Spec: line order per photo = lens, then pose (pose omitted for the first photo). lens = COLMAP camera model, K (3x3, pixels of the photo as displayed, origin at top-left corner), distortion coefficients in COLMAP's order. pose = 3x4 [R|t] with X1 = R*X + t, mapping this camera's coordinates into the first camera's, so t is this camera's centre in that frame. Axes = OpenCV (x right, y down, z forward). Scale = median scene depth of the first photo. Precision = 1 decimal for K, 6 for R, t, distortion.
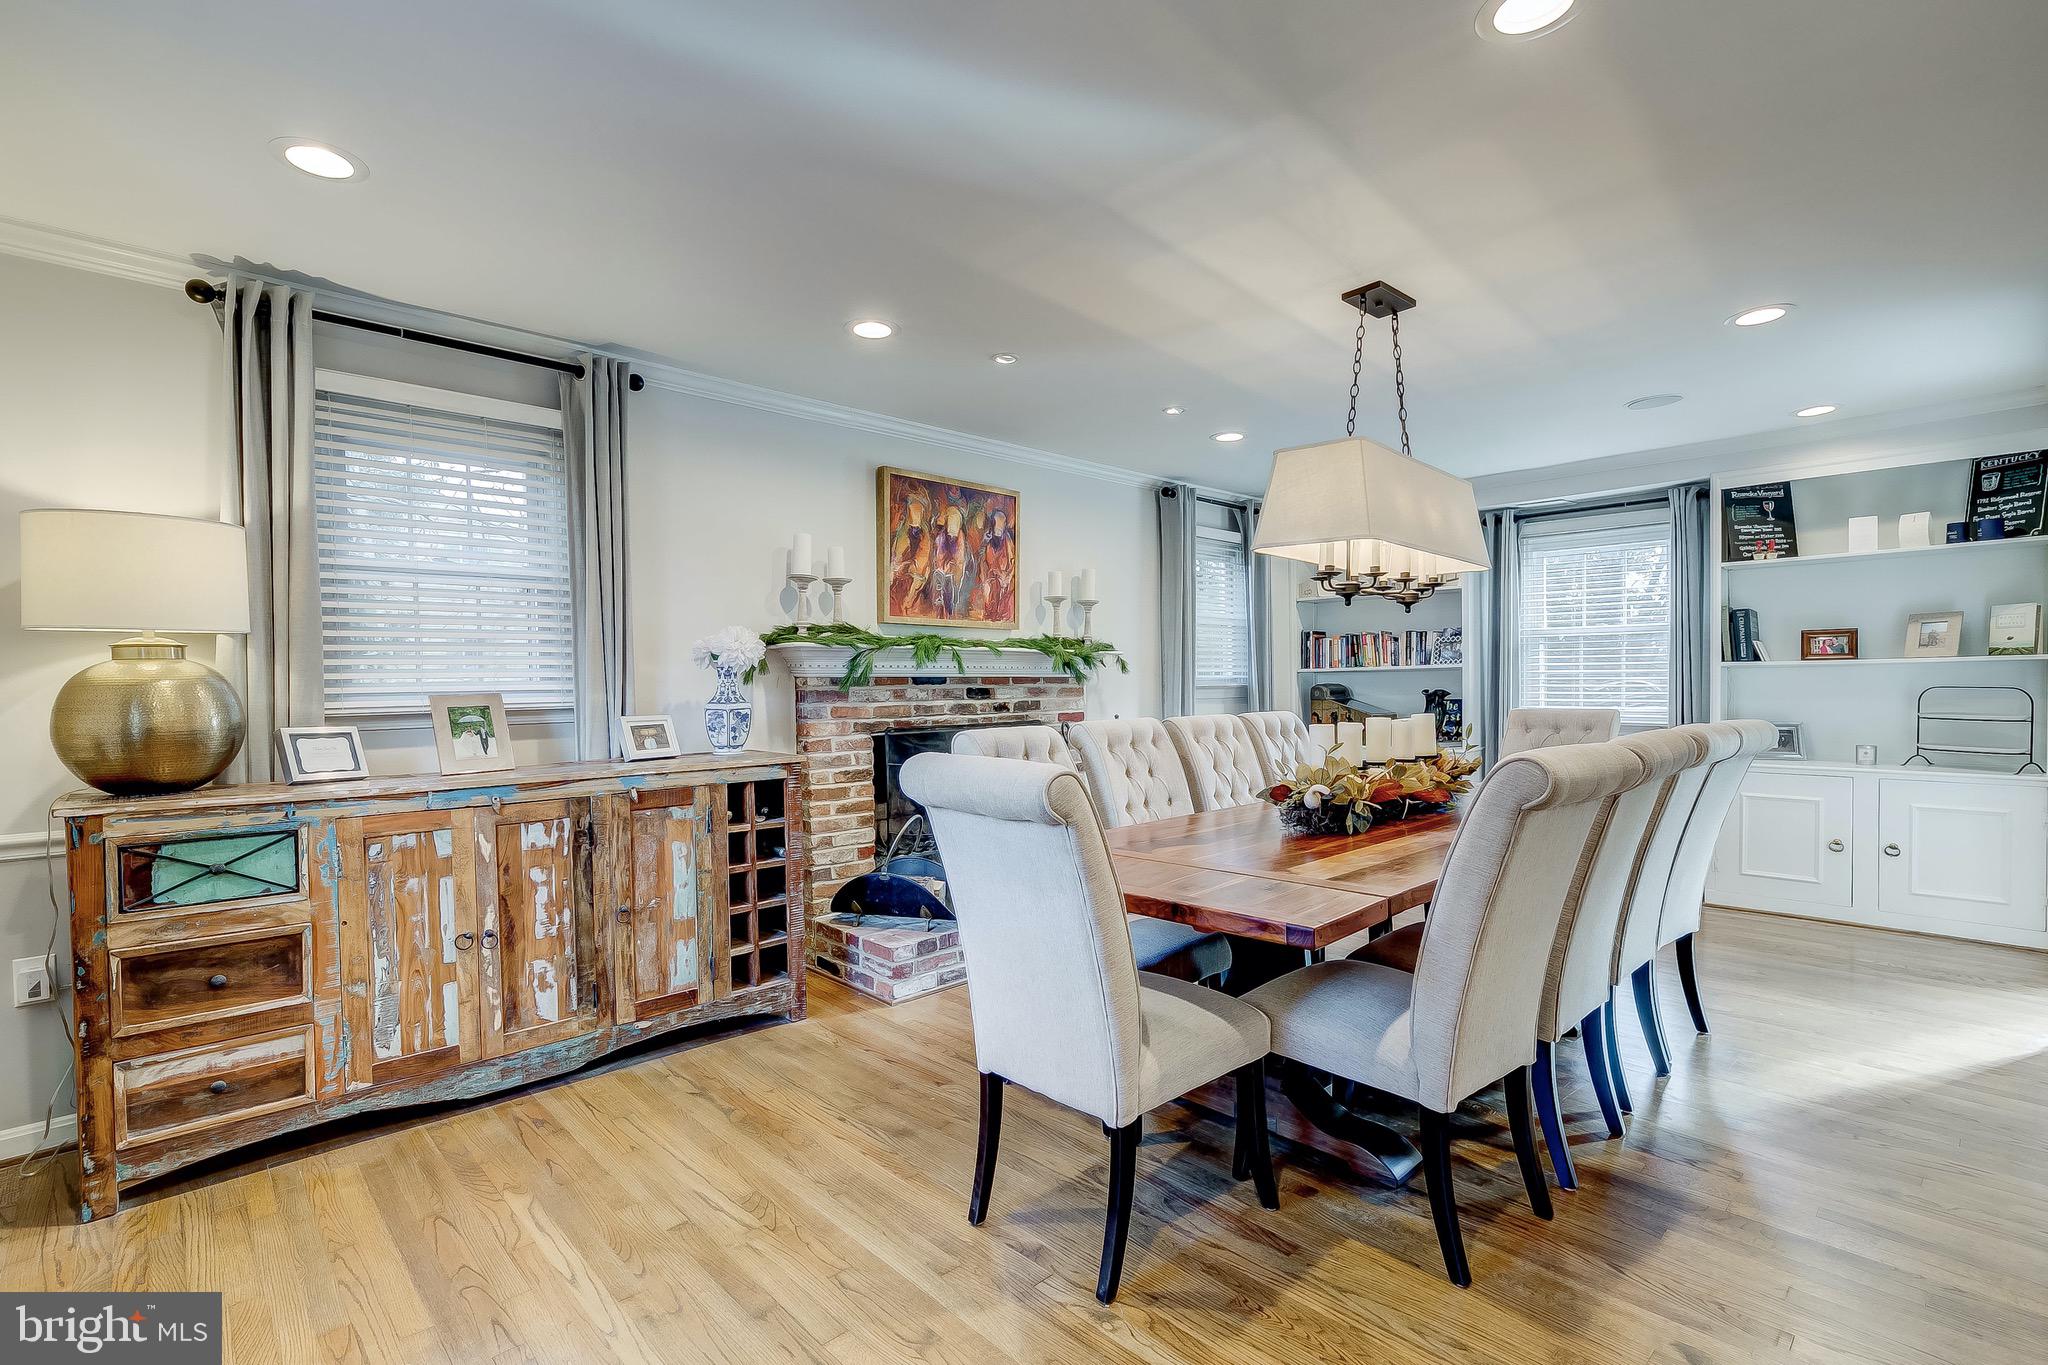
lens RADIAL K [[971.4, 0, 1018.5], [0, 971.4, 696.8], [0, 0, 1]] dist [-0.000177, -0.000177]
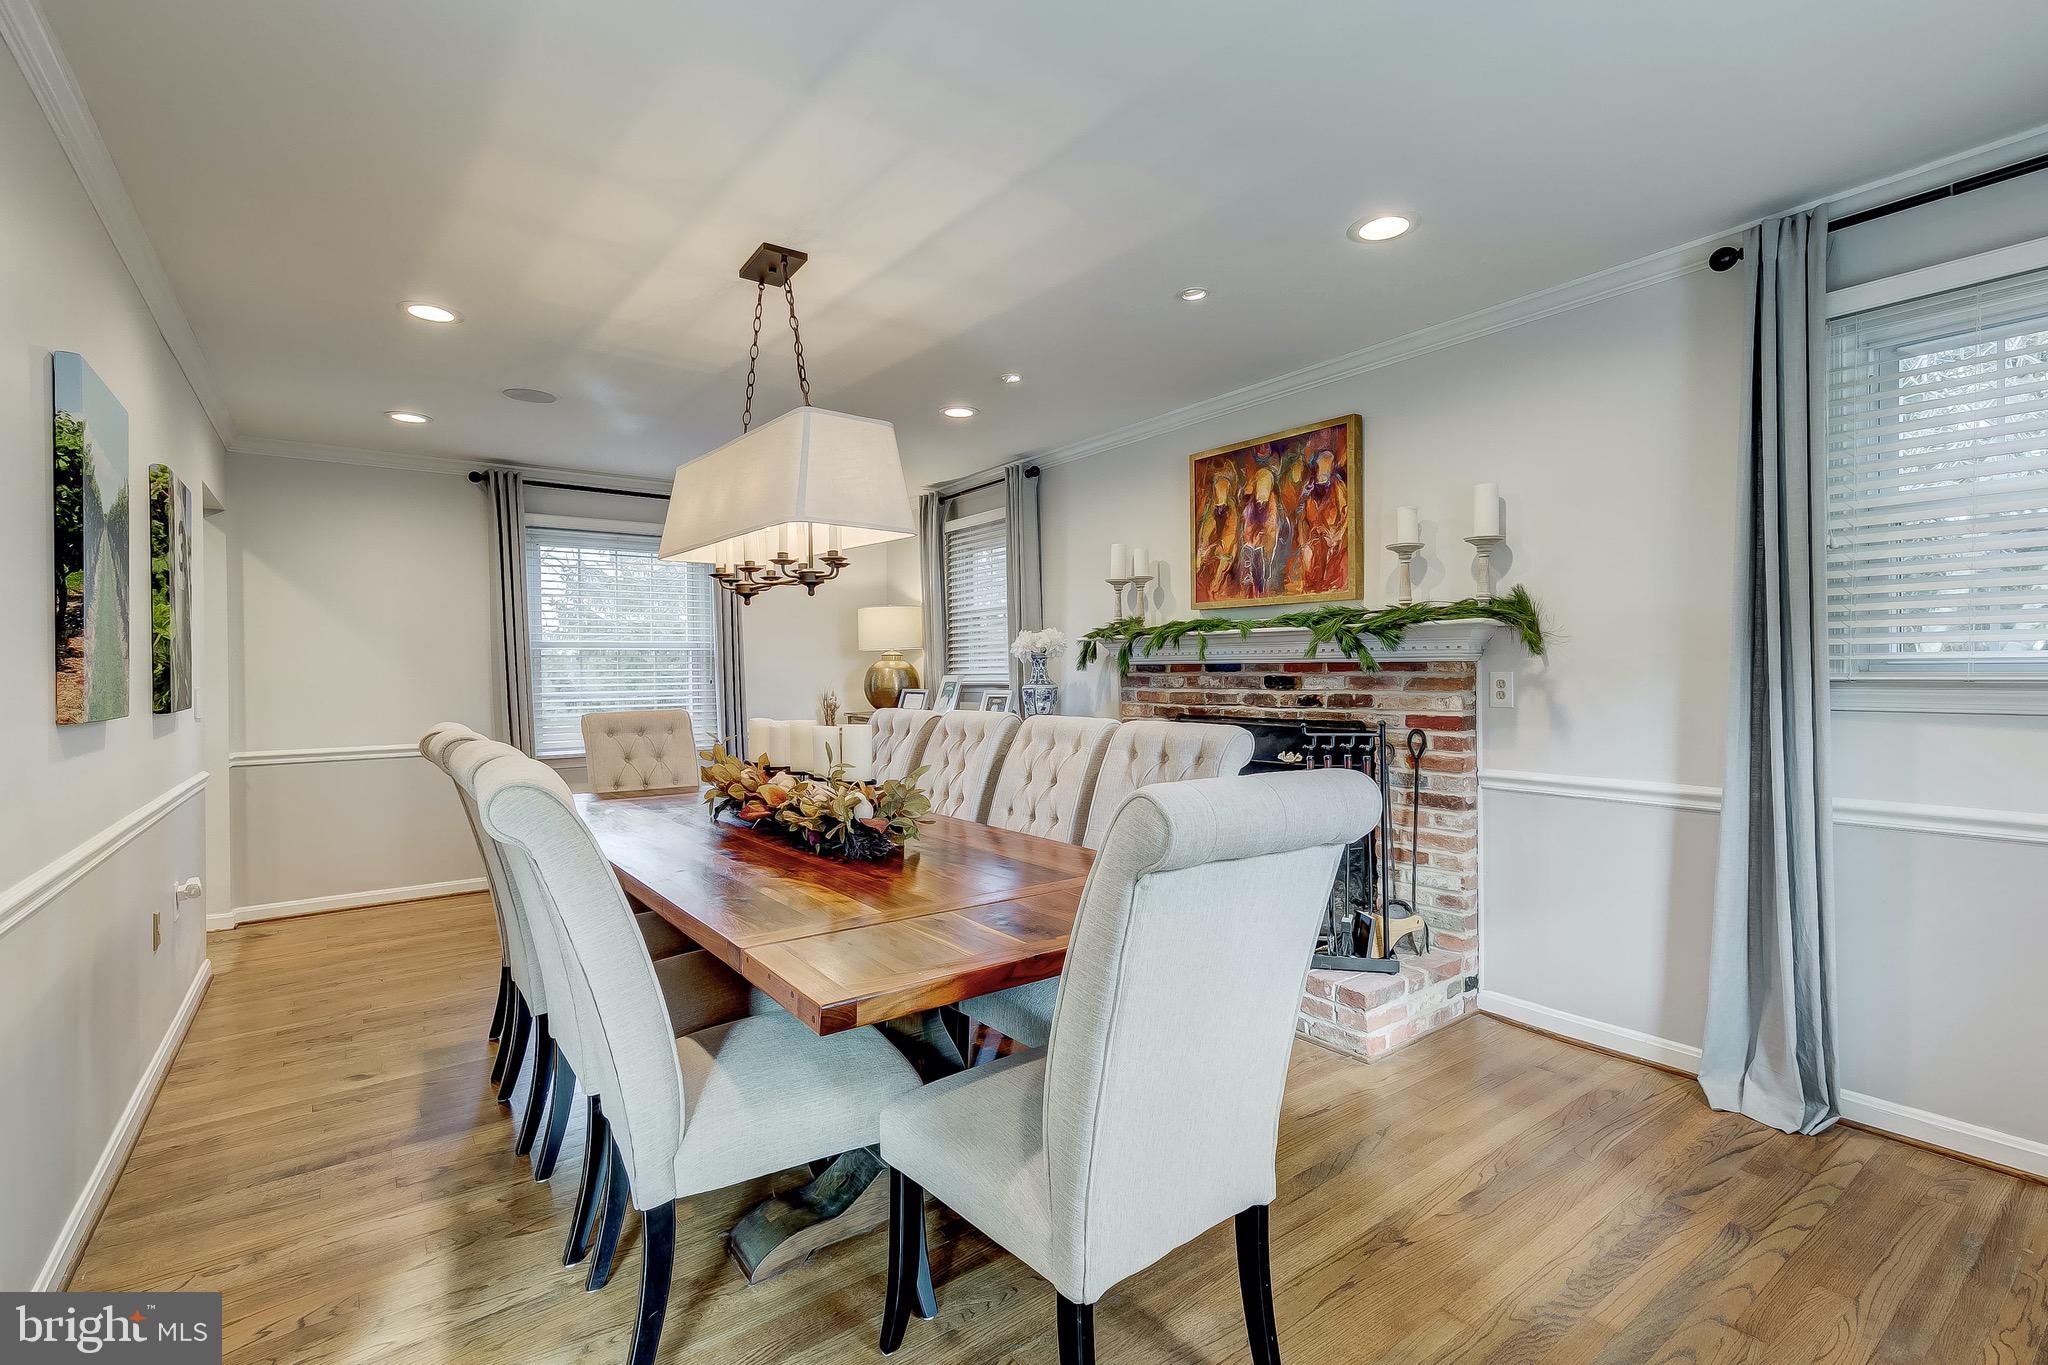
lens RADIAL K [[979.6, 0, 1025.6], [0, 979.6, 676.5], [0, 0, 1]] dist [0.000797, -0.000158]
pose [[-0.171065, 0.018896, -0.985078, 0.835699], [-0.002828, 0.999803, 0.019670, -0.024949], [0.985256, 0.006150, -0.170978, 0.933919]]
